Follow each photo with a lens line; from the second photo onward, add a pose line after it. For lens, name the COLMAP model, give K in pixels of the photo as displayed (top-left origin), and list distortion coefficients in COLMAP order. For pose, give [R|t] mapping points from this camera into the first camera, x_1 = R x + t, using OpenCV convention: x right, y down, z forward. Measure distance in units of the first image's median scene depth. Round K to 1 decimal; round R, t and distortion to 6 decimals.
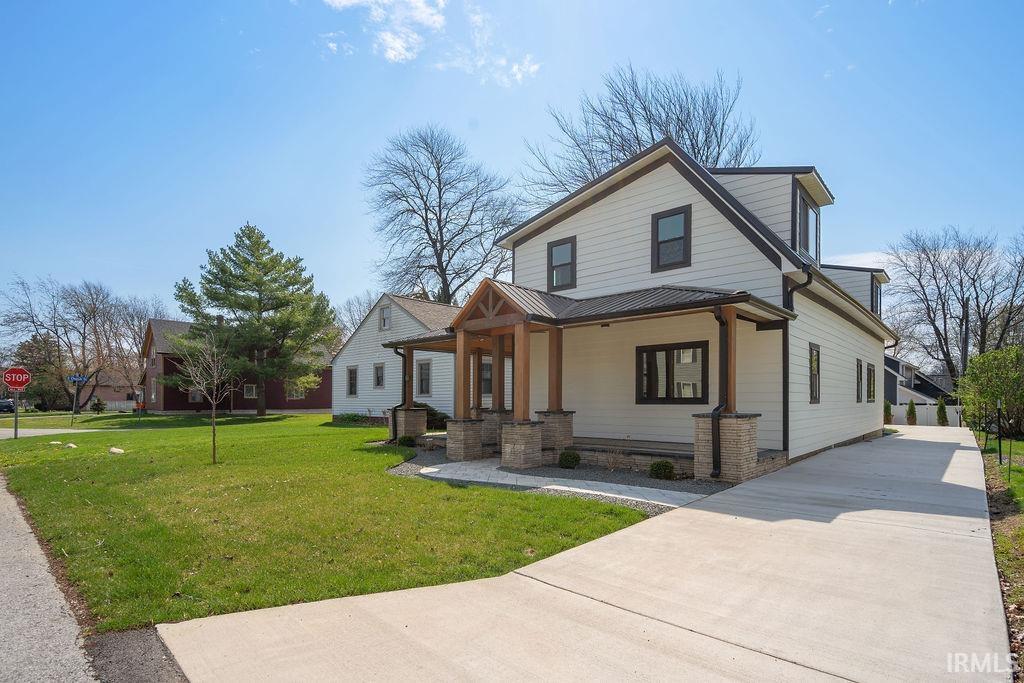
lens RADIAL K [[500.8, 0, 515.8], [0, 500.8, 405.4], [0, 0, 1]] dist [-0.000472, -0.000093]
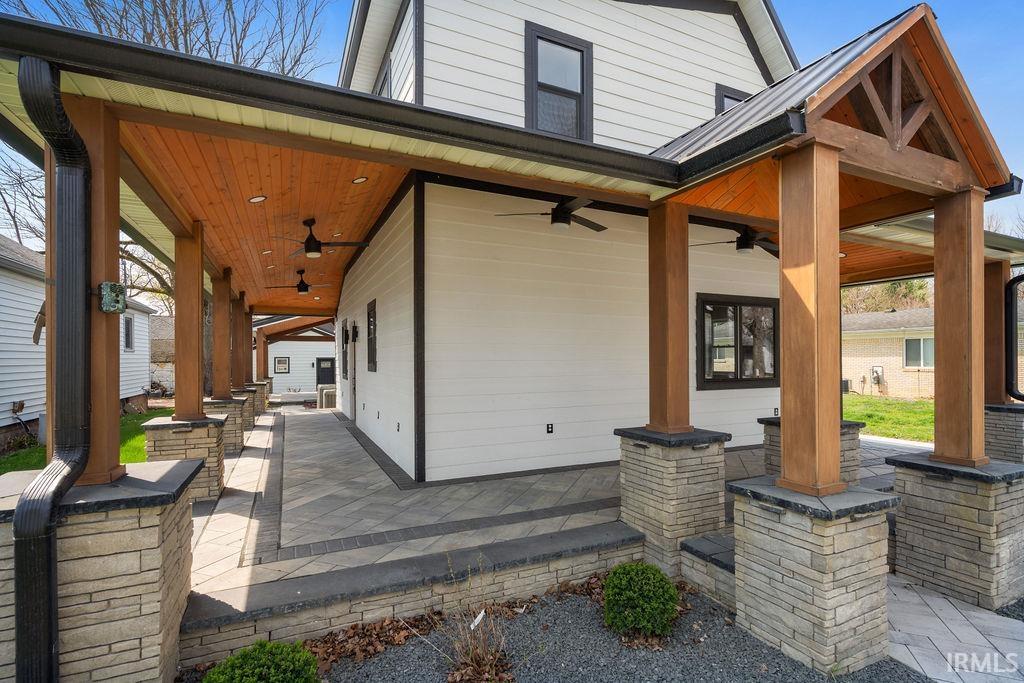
lens RADIAL K [[488.1, 0, 513.3], [0, 488.1, 357.4], [0, 0, 1]] dist [-0.000681, -0.000225]
pose [[0.374736, 0.001774, 0.927130, -0.325952], [0.019271, 0.999767, -0.009702, -0.036385], [-0.926931, 0.021502, 0.374615, 0.870363]]
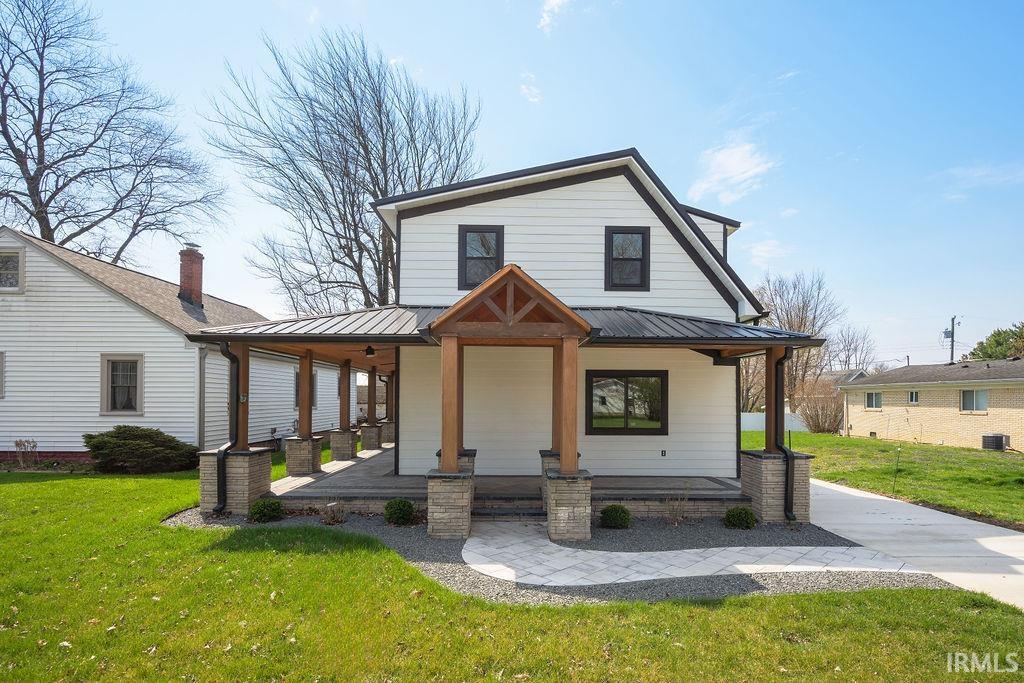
lens RADIAL K [[502.2, 0, 516.5], [0, 502.2, 396.8], [0, 0, 1]] dist [0.000834, -0.000344]
pose [[0.720584, 0.006705, 0.693335, -0.405280], [0.006017, 0.999855, -0.015923, -0.050896], [-0.693342, 0.015645, 0.720439, 0.396728]]
